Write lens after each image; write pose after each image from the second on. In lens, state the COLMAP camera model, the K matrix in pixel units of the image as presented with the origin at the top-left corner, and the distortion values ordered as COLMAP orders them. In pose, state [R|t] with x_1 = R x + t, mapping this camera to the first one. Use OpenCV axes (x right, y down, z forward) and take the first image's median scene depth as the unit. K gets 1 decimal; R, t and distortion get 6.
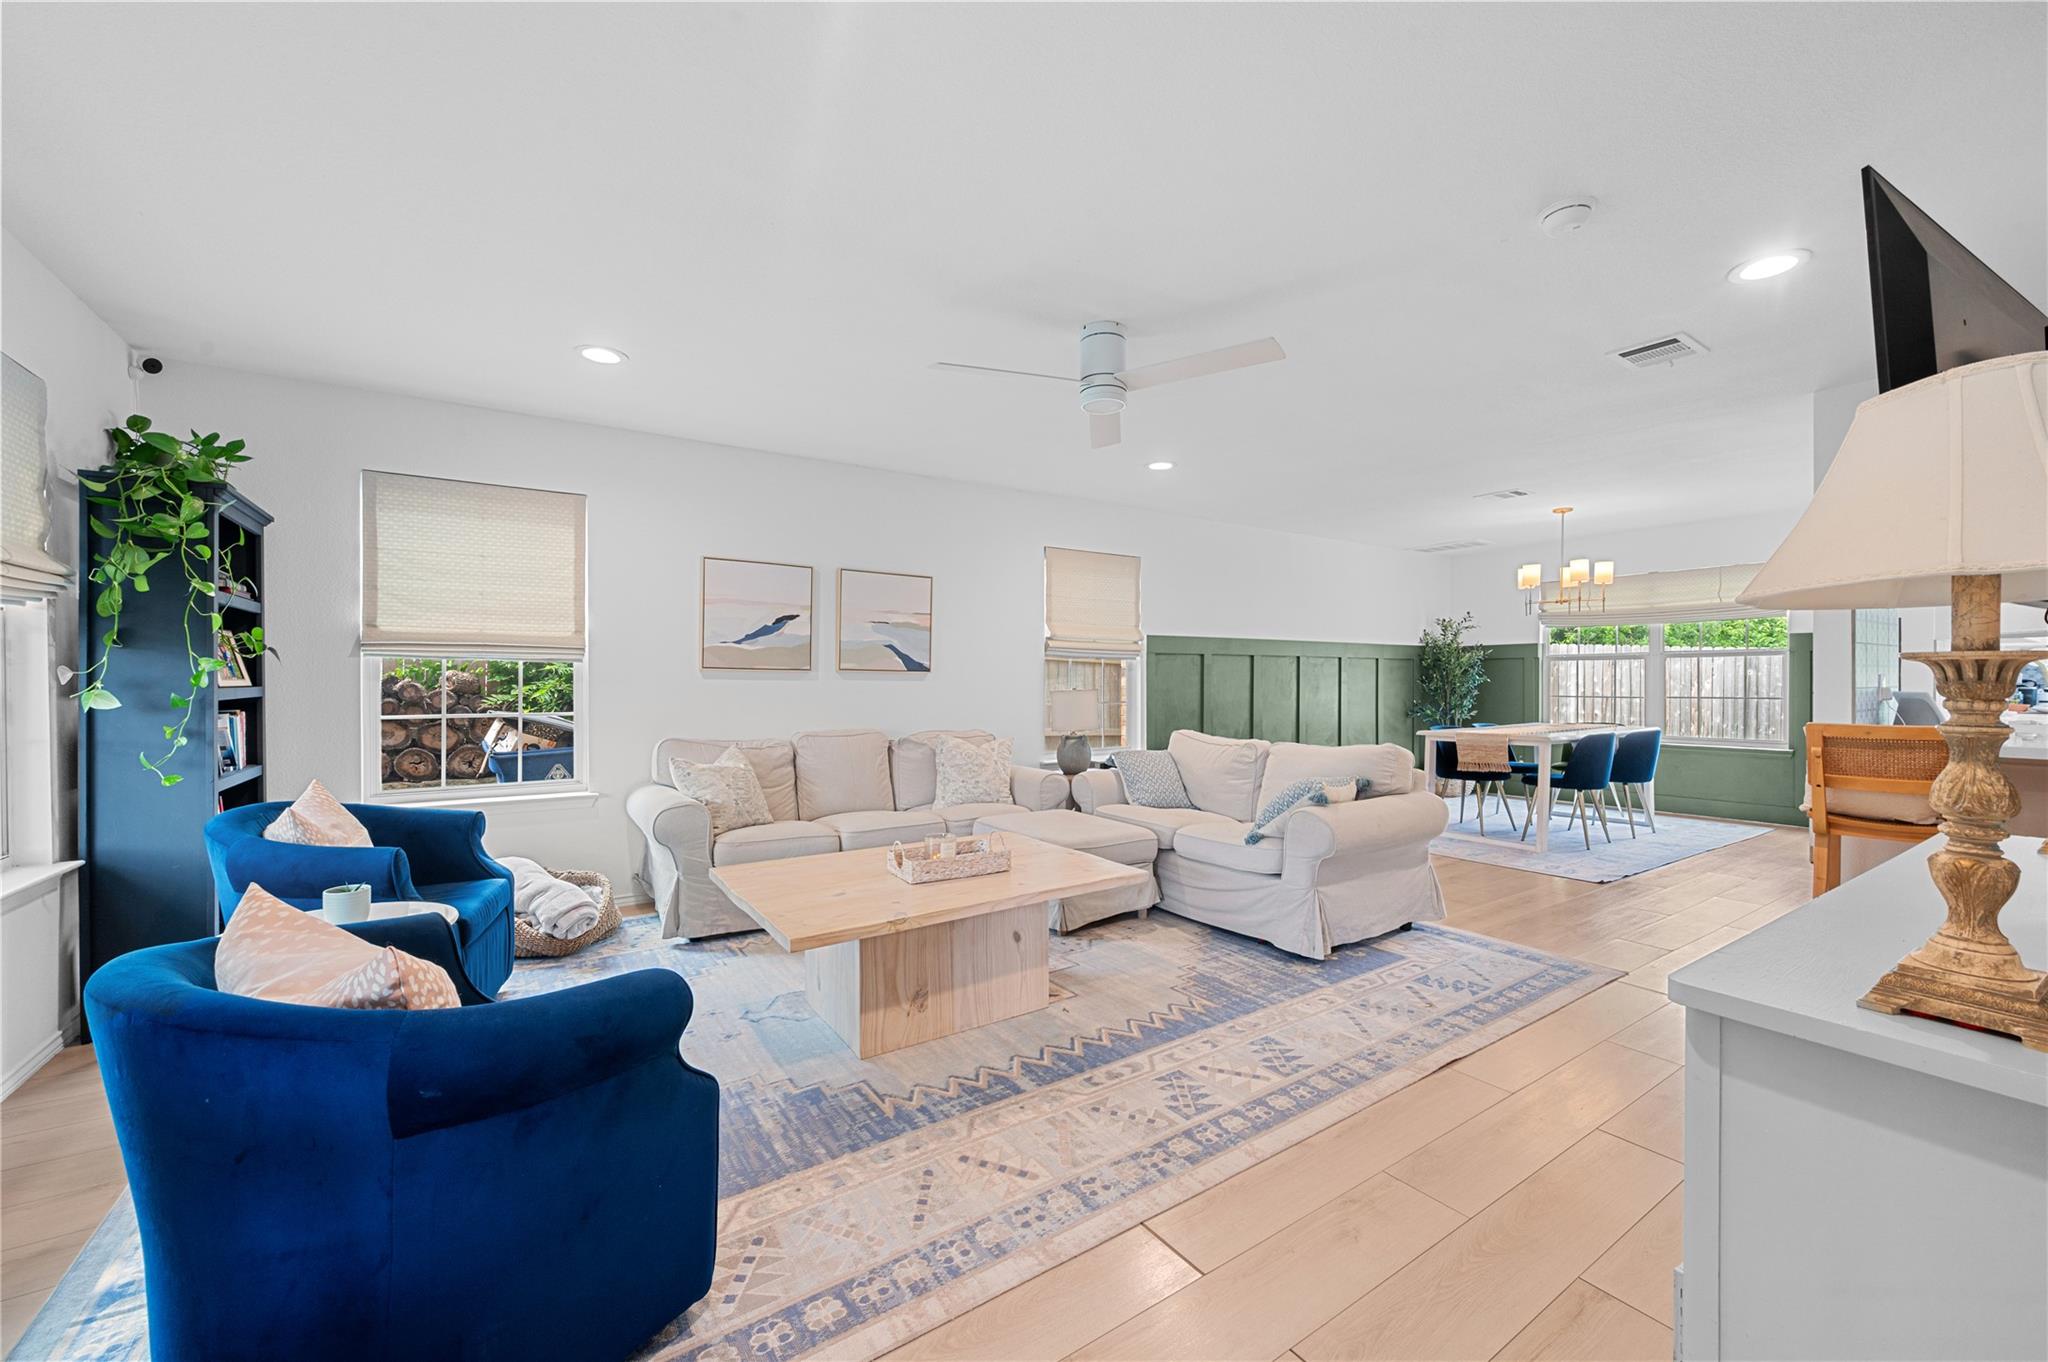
lens RADIAL K [[809.6, 0, 1027.8], [0, 809.6, 682.9], [0, 0, 1]] dist [0.002150, -0.000095]
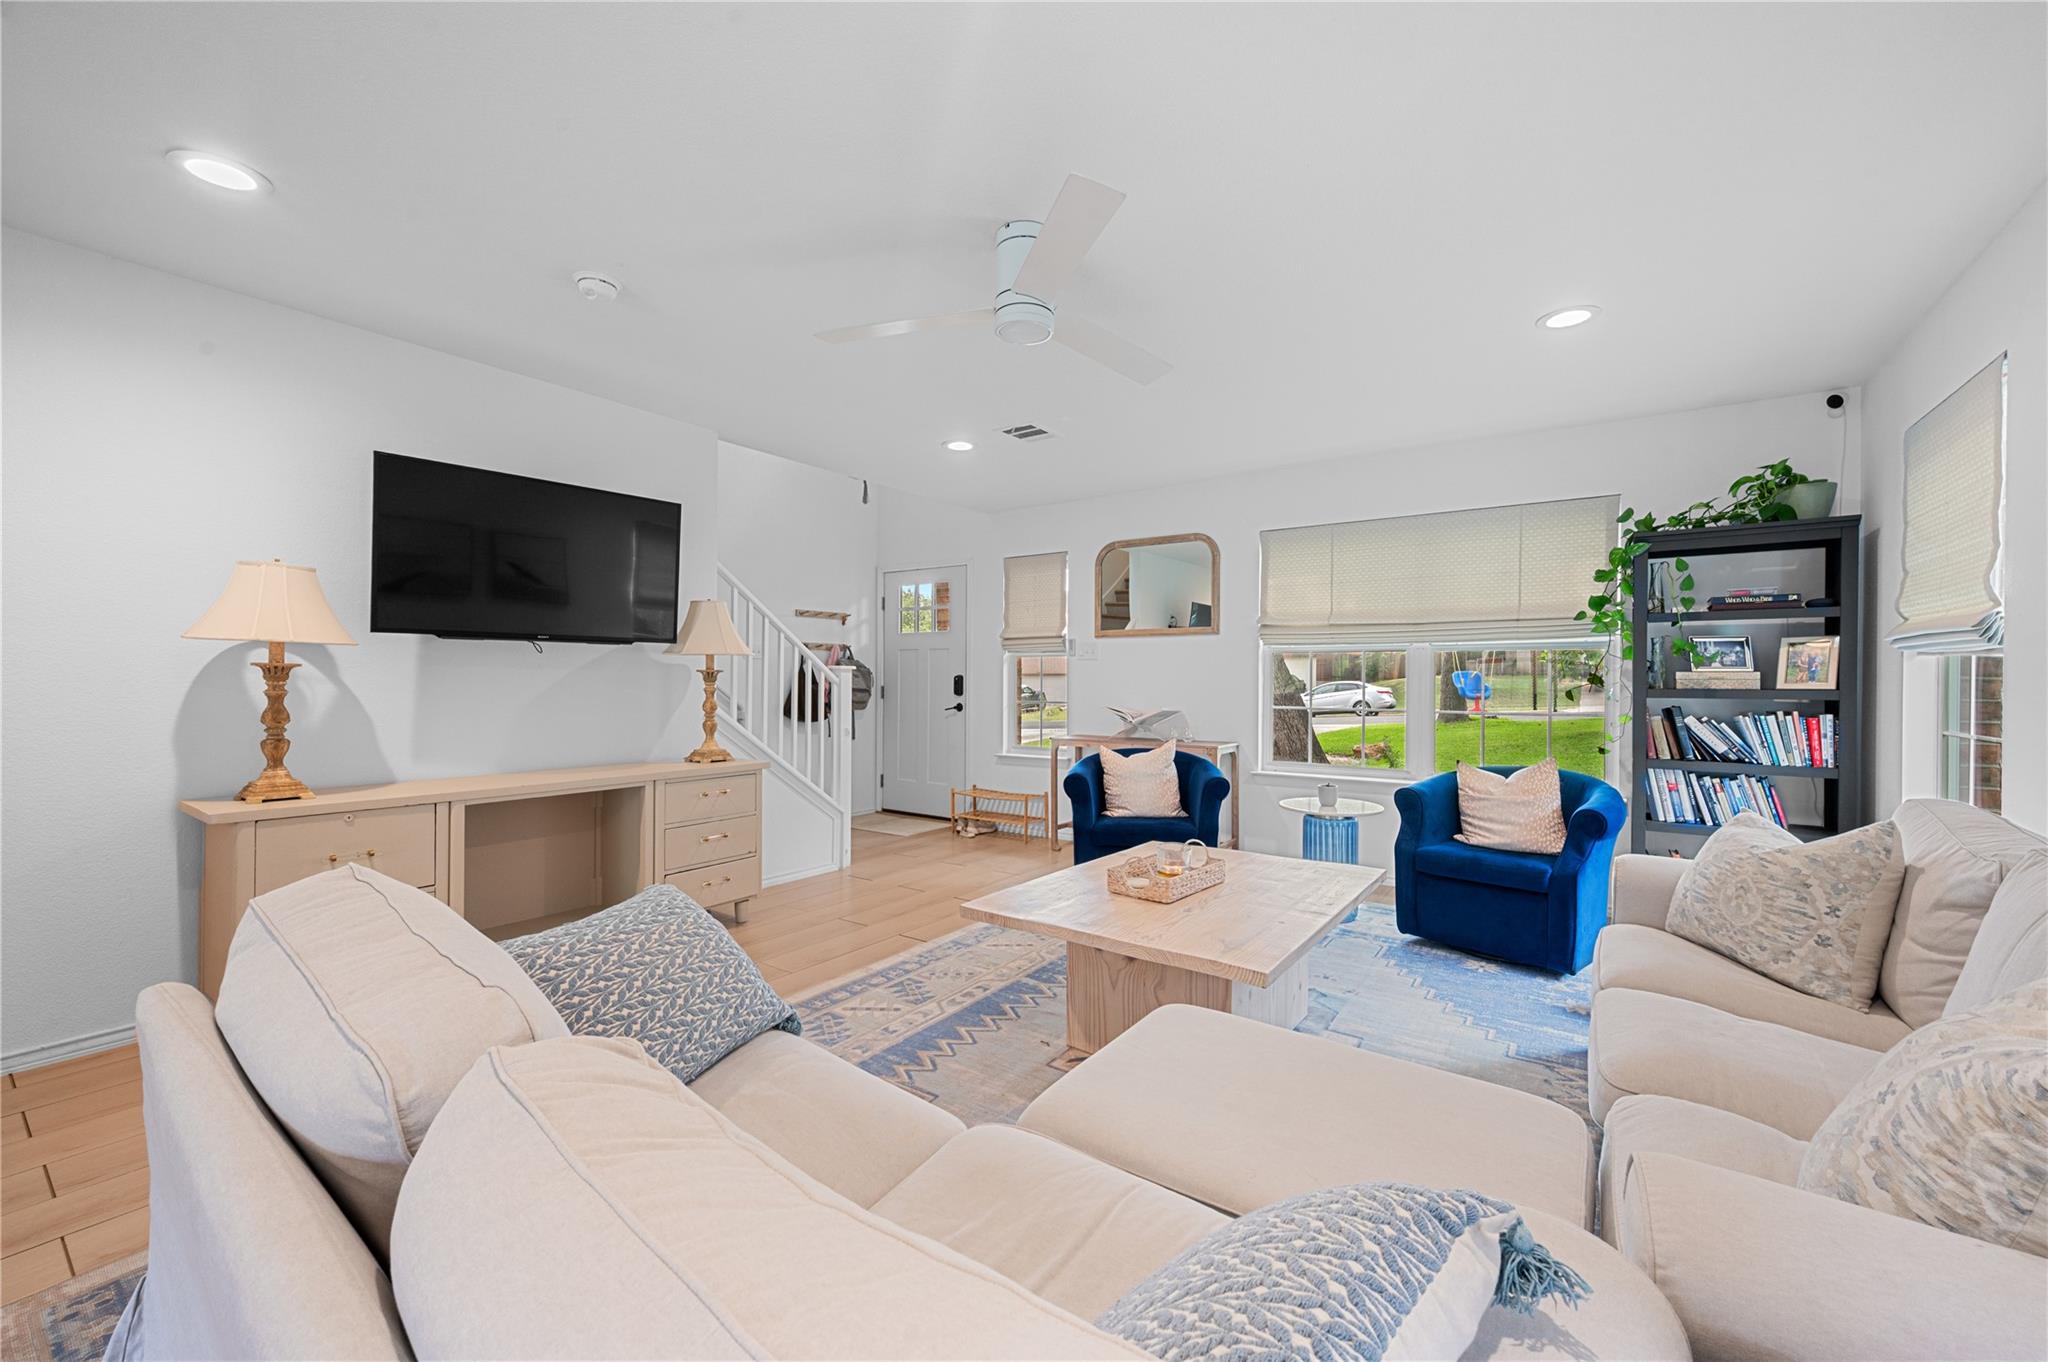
lens RADIAL K [[809.6, 0, 1027.8], [0, 809.6, 682.9], [0, 0, 1]] dist [0.002150, -0.000095]
pose [[-0.934789, -0.002335, -0.355195, 0.445191], [-0.007259, 0.999895, 0.012532, -0.012600], [0.355129, 0.014293, -0.934708, 2.100361]]
